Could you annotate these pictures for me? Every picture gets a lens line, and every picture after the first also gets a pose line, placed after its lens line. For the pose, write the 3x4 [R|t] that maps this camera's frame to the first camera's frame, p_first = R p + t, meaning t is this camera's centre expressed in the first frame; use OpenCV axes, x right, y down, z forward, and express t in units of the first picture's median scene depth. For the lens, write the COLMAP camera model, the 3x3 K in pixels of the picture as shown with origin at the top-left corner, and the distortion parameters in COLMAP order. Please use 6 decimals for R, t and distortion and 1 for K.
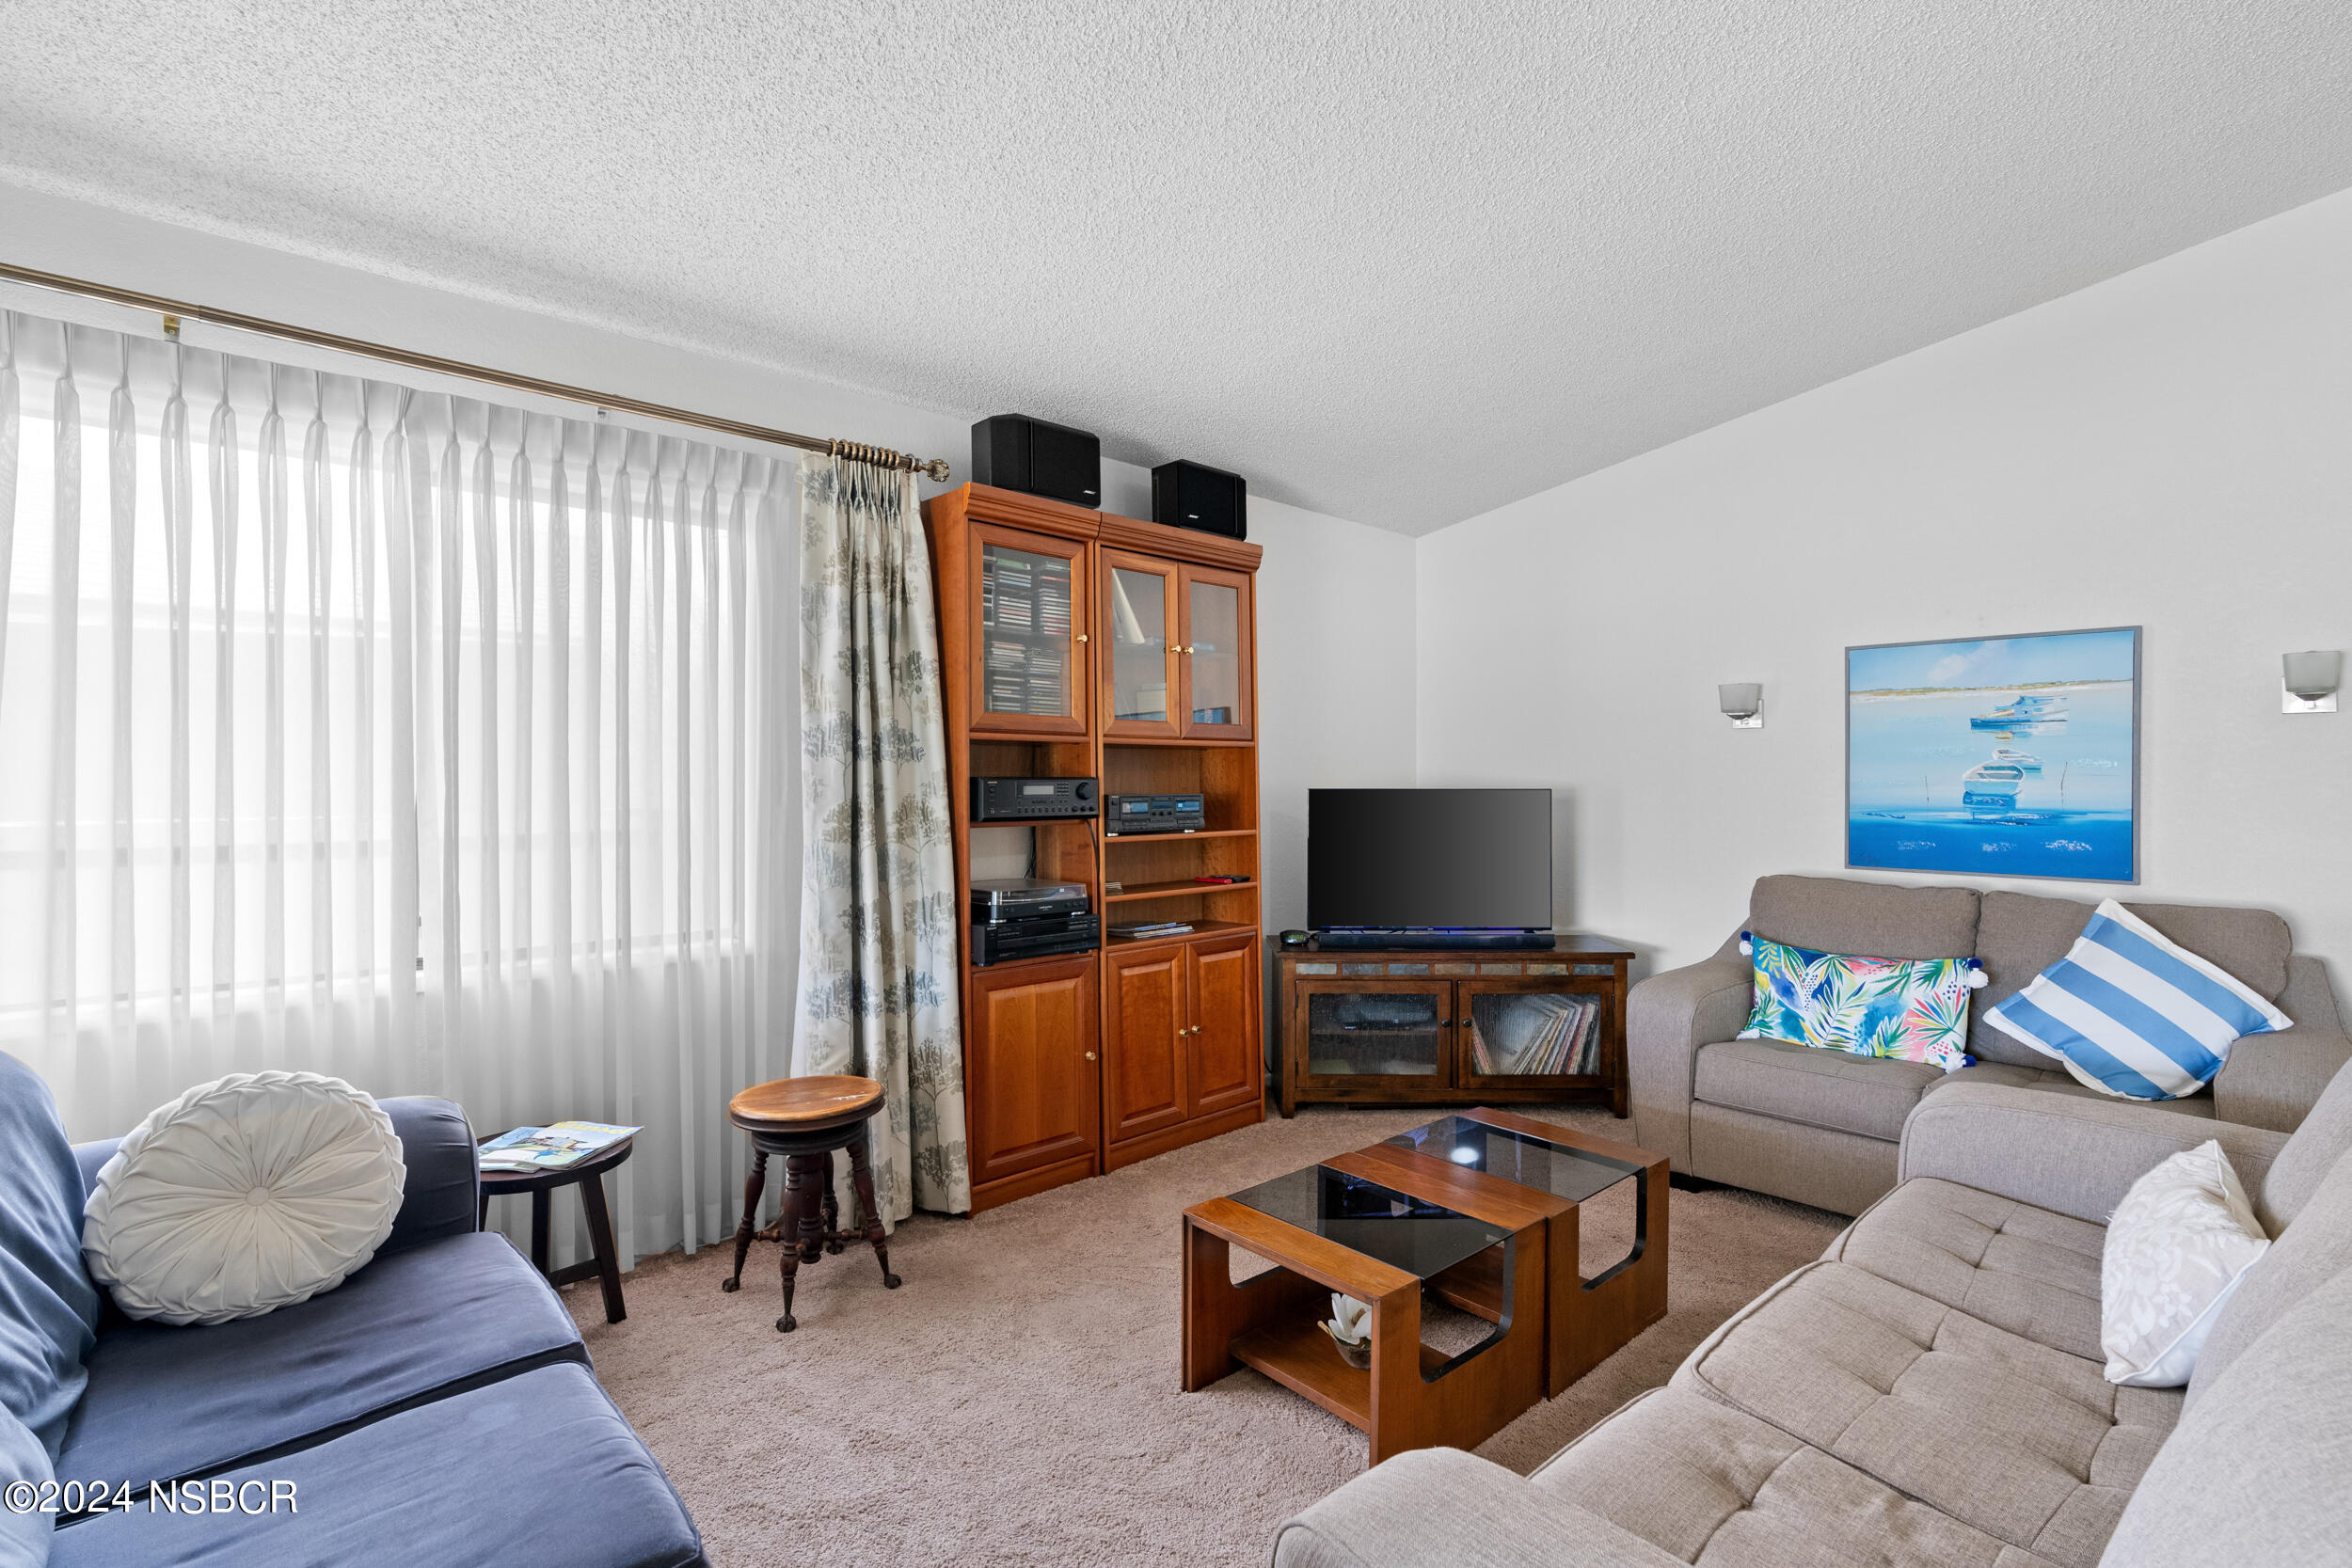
lens RADIAL K [[1099.4, 0, 1172.0], [0, 1099.4, 780.2], [0, 0, 1]] dist [-0.005312, 0.000694]
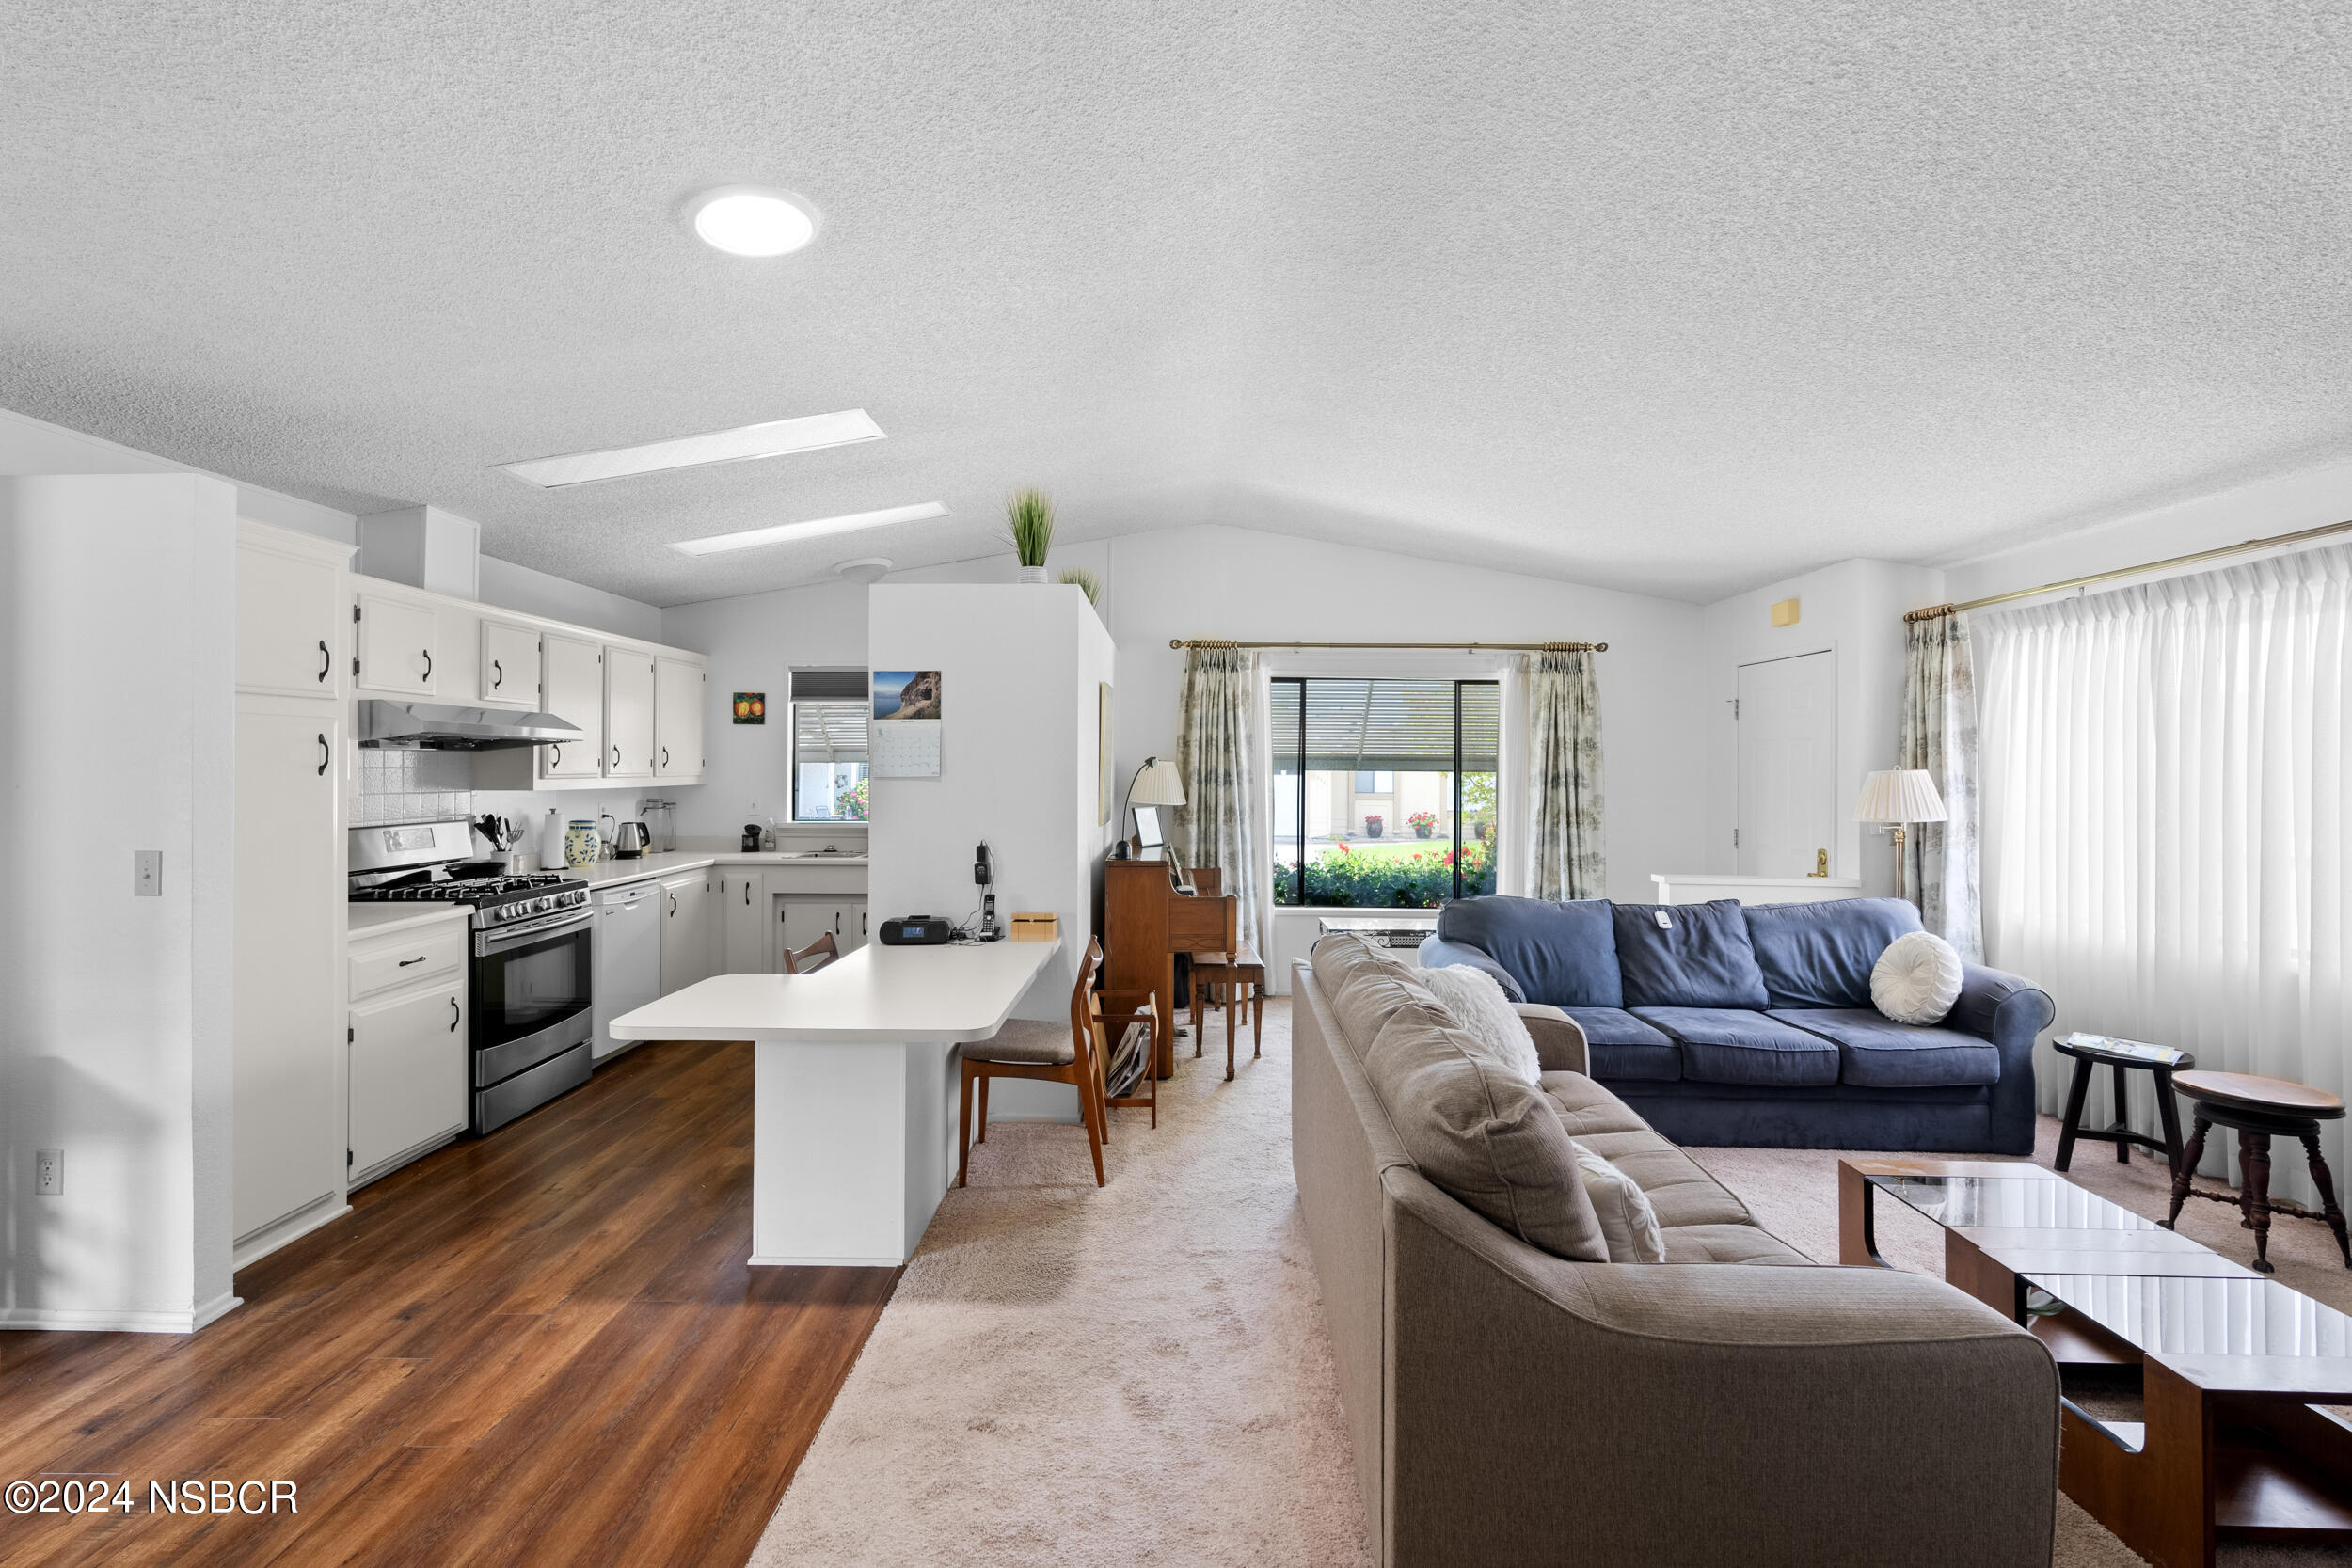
lens RADIAL K [[1068.6, 0, 1169.3], [0, 1068.6, 757.1], [0, 0, 1]] dist [-0.010769, 0.005836]
pose [[-0.690084, -0.012832, -0.723616, 1.080293], [-0.012047, 0.999908, -0.006242, -0.046661], [0.723629, 0.004410, -0.690175, 0.749732]]
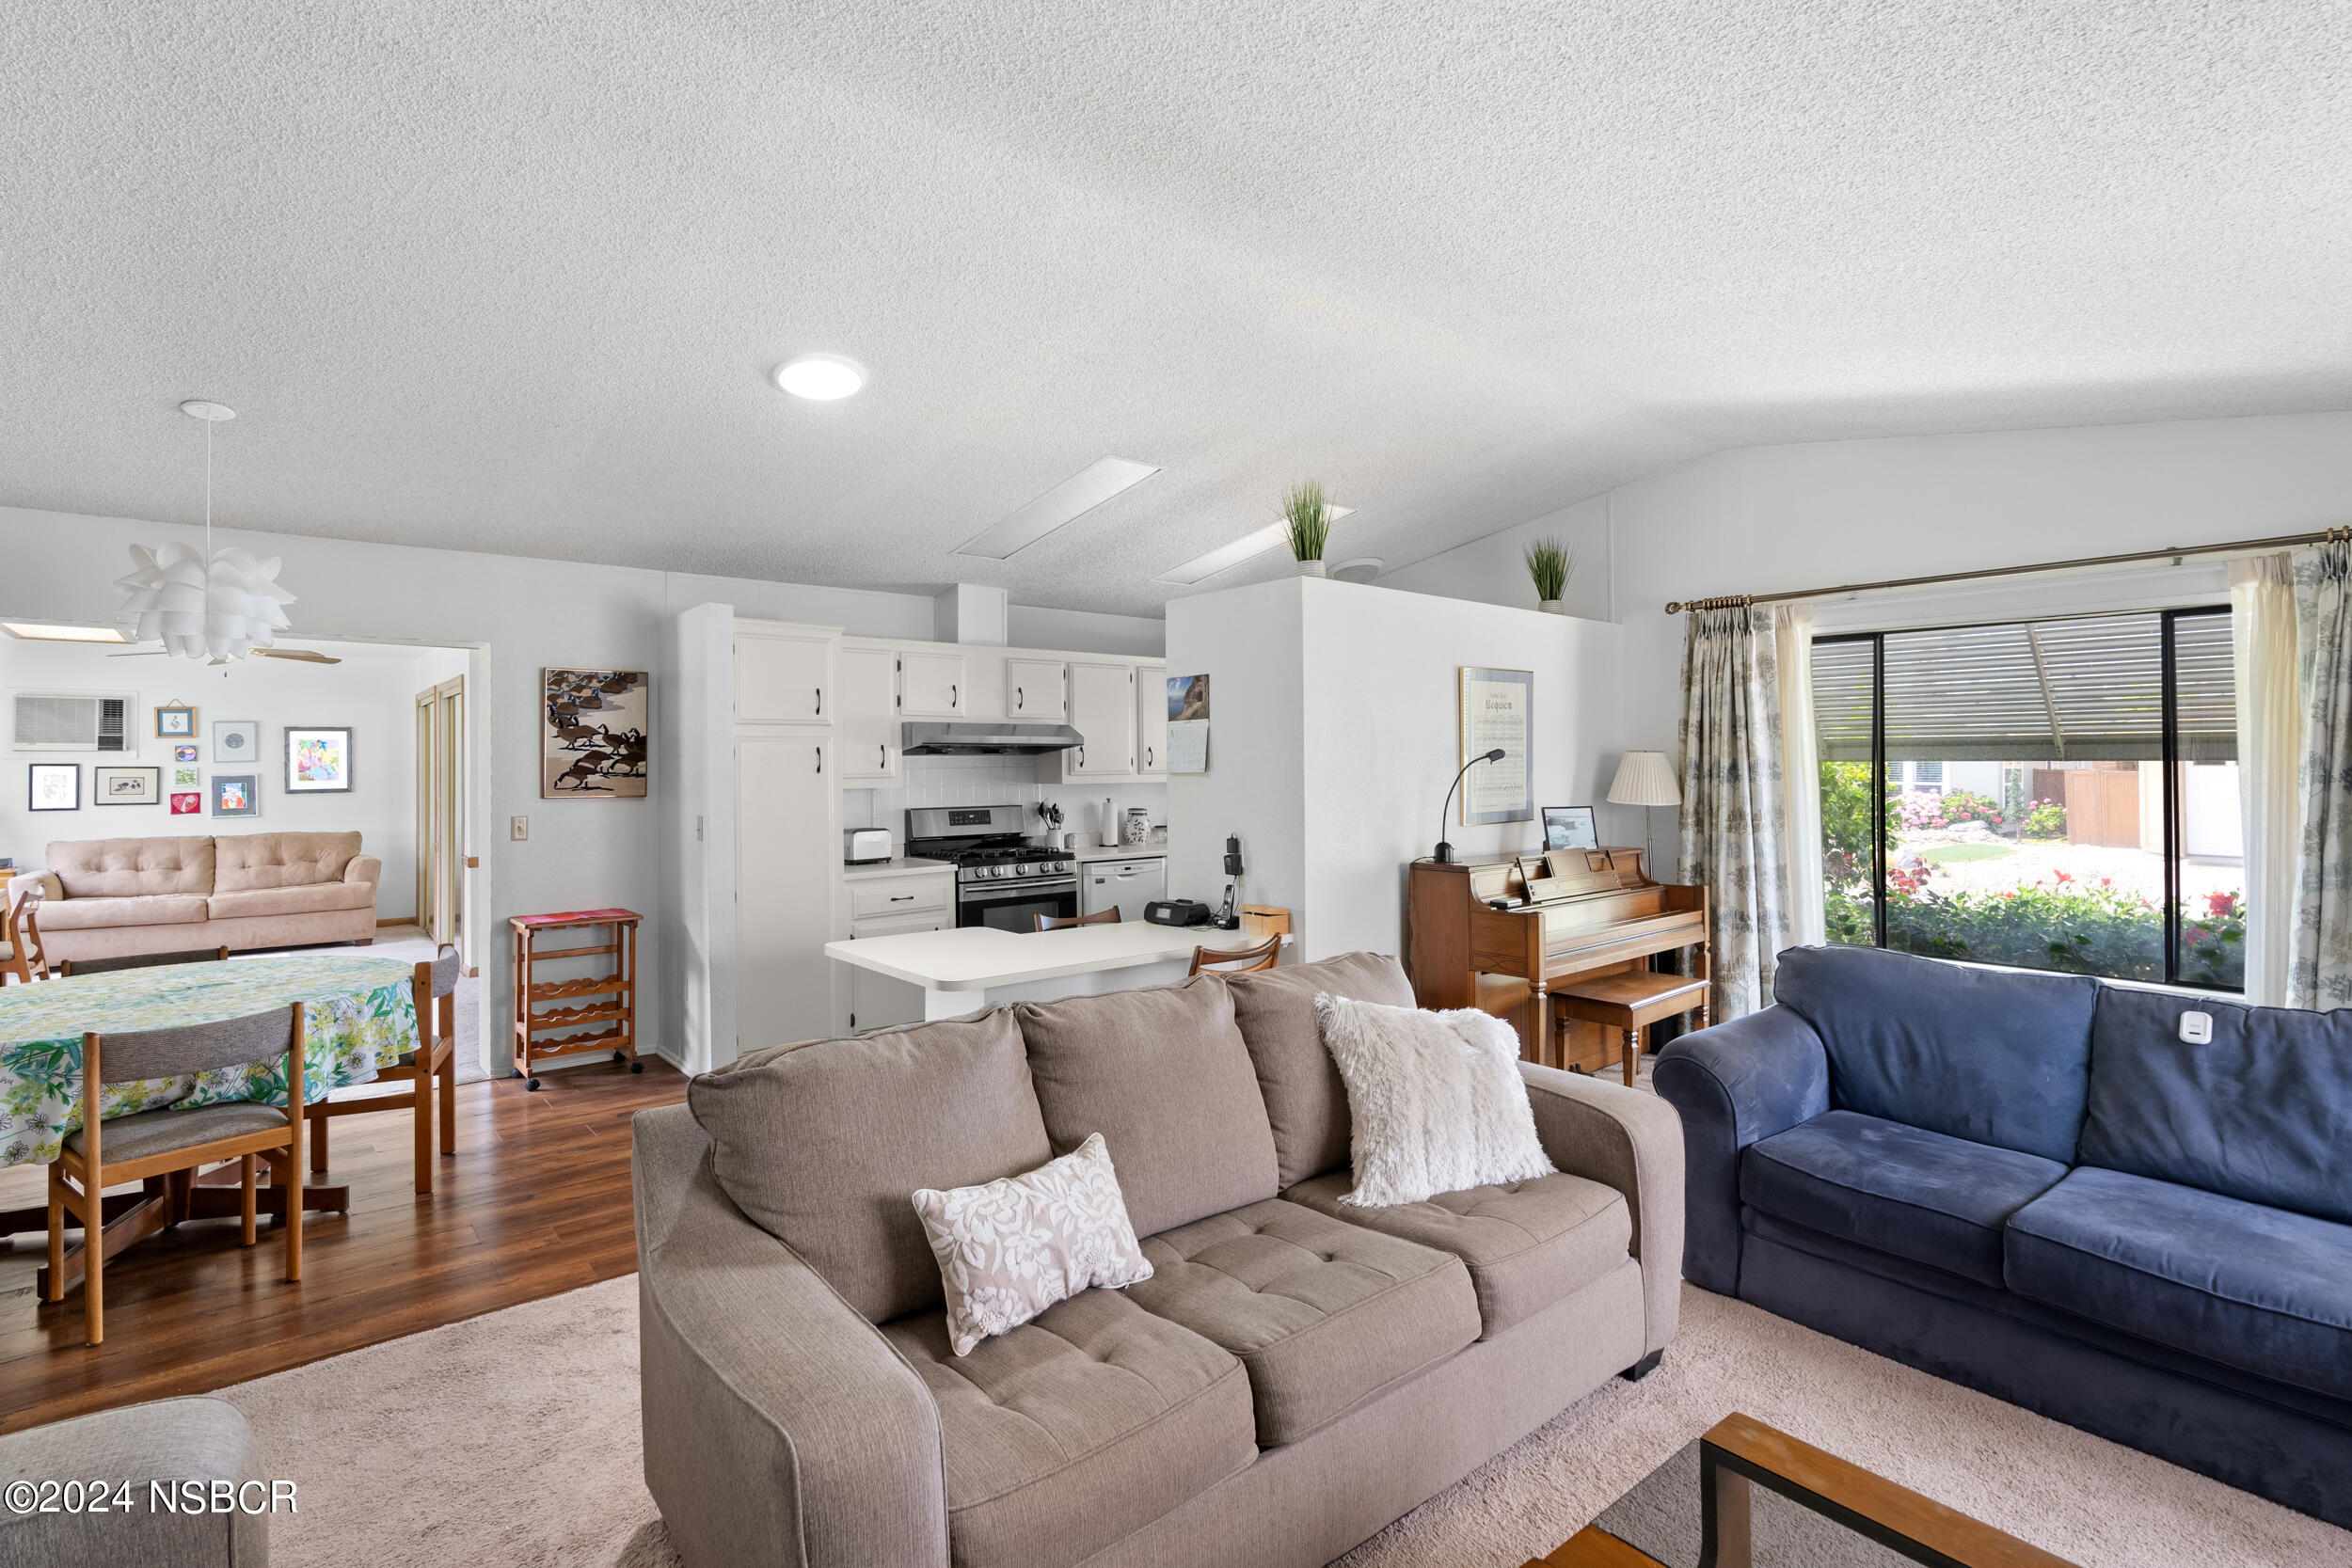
lens RADIAL K [[1108.2, 0, 1152.9], [0, 1108.2, 747.5], [0, 0, 1]] dist [-0.013687, 0.005763]
pose [[-0.998025, 0.005919, 0.062532, 0.339373], [0.005529, 0.999964, -0.006401, -0.051102], [-0.062568, -0.006043, -0.998022, 1.089349]]
